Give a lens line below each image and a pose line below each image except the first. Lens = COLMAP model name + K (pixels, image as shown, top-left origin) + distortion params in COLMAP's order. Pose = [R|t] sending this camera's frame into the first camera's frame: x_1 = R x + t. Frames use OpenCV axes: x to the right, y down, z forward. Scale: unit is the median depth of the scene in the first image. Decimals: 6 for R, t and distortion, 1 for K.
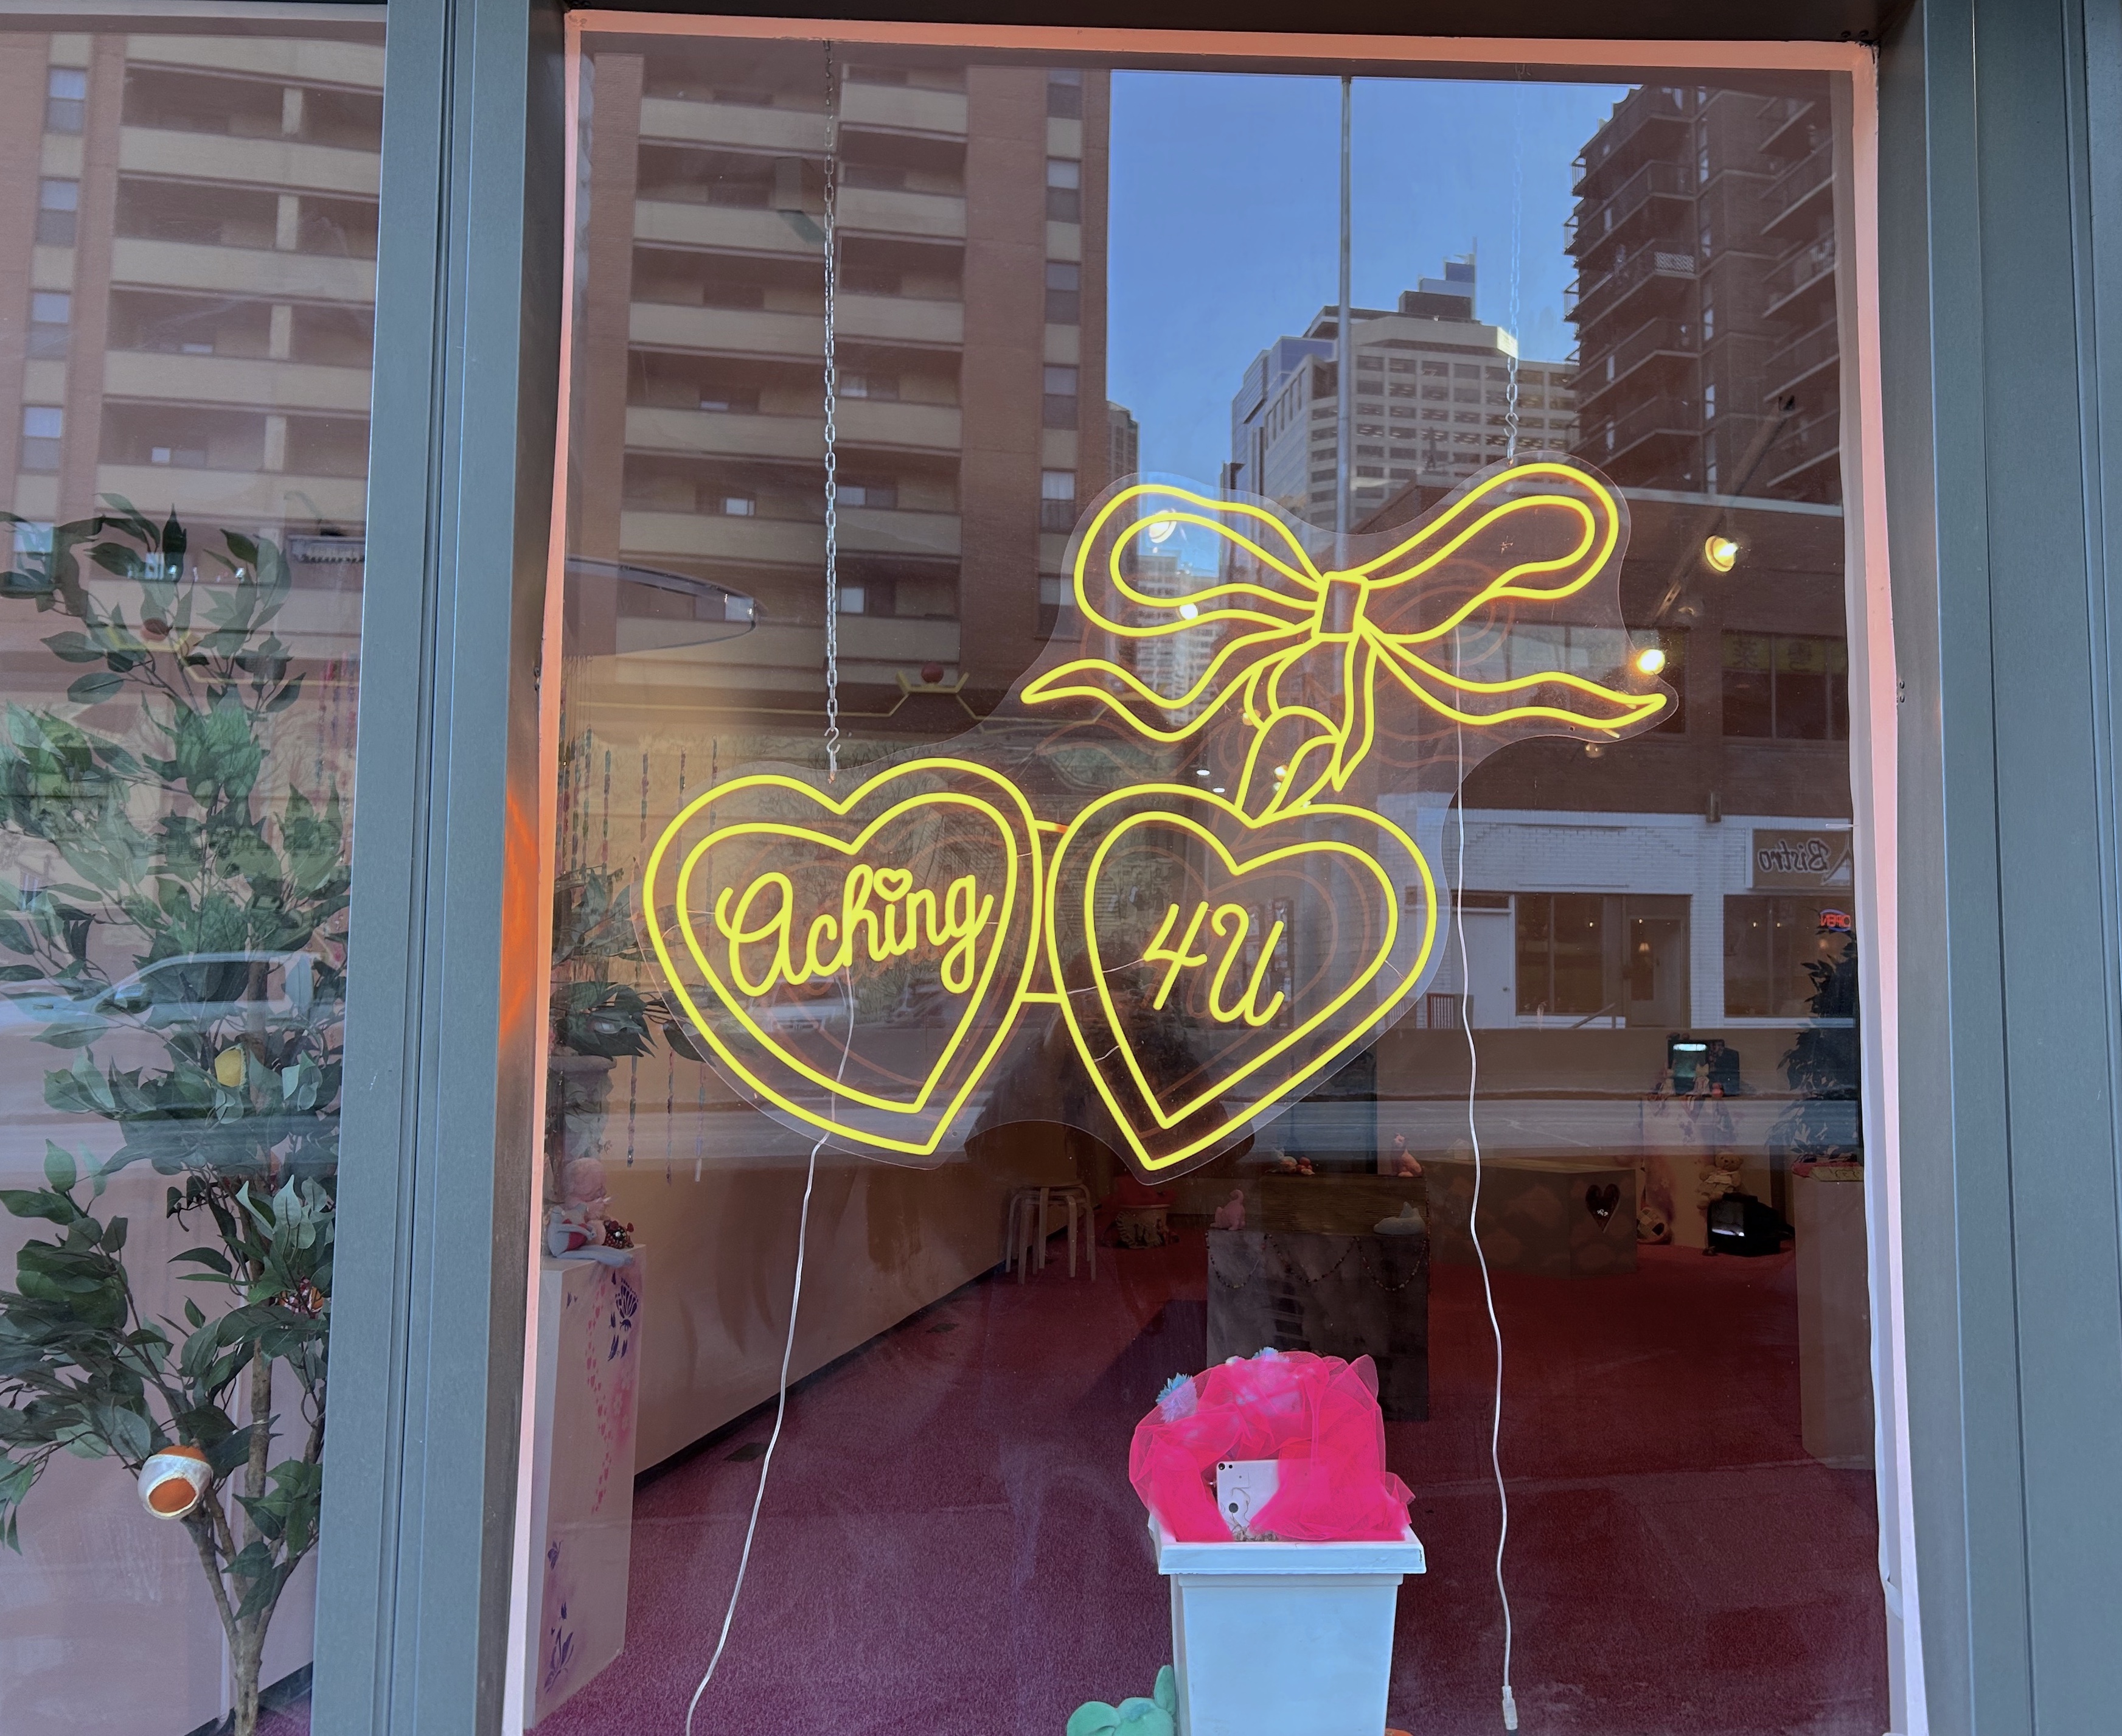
lens RADIAL K [[1723.1, 0, 1062.8], [0, 1723.1, 851.1], [0, 0, 1]] dist [0.042374, -0.006933]
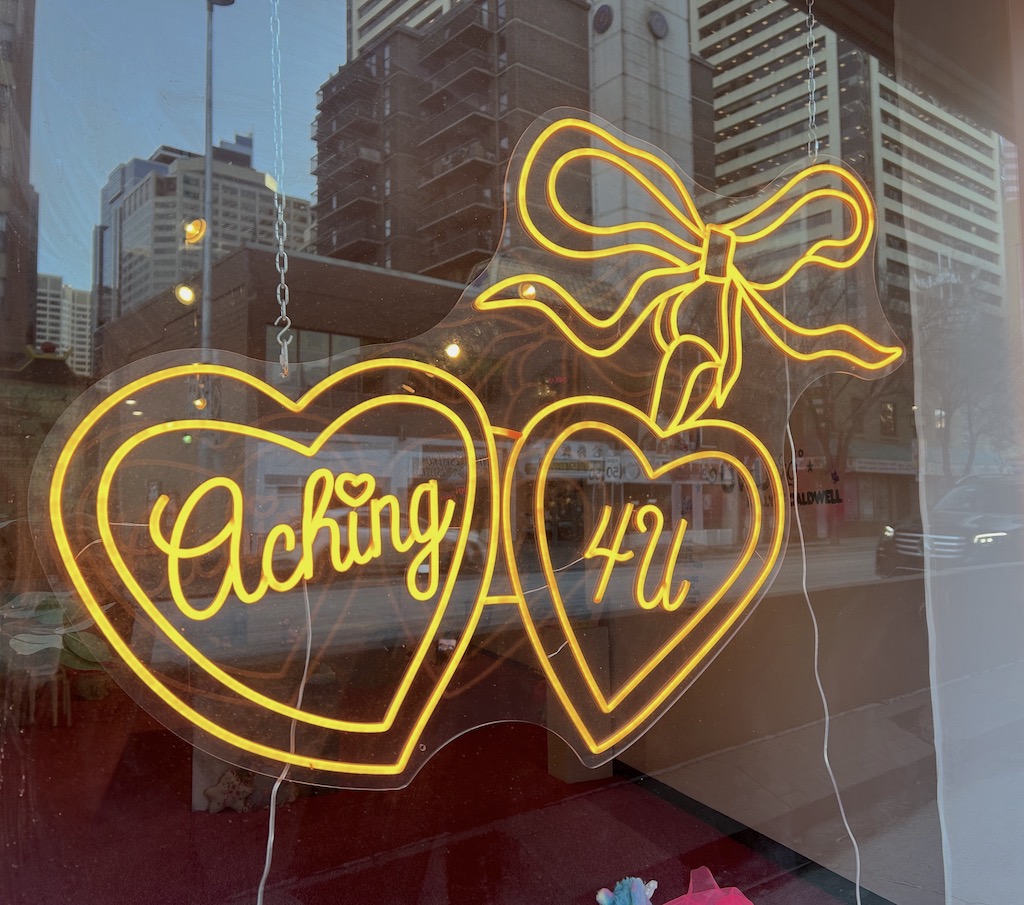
lens RADIAL K [[886.5, 0, 512.5], [0, 886.5, 460.6], [0, 0, 1]] dist [0.003563, 0.009957]
pose [[0.851434, 0.008207, 0.524397, -0.279354], [-0.012428, 0.999913, 0.004529, 0.000427], [-0.524314, -0.010373, 0.851462, 0.547283]]
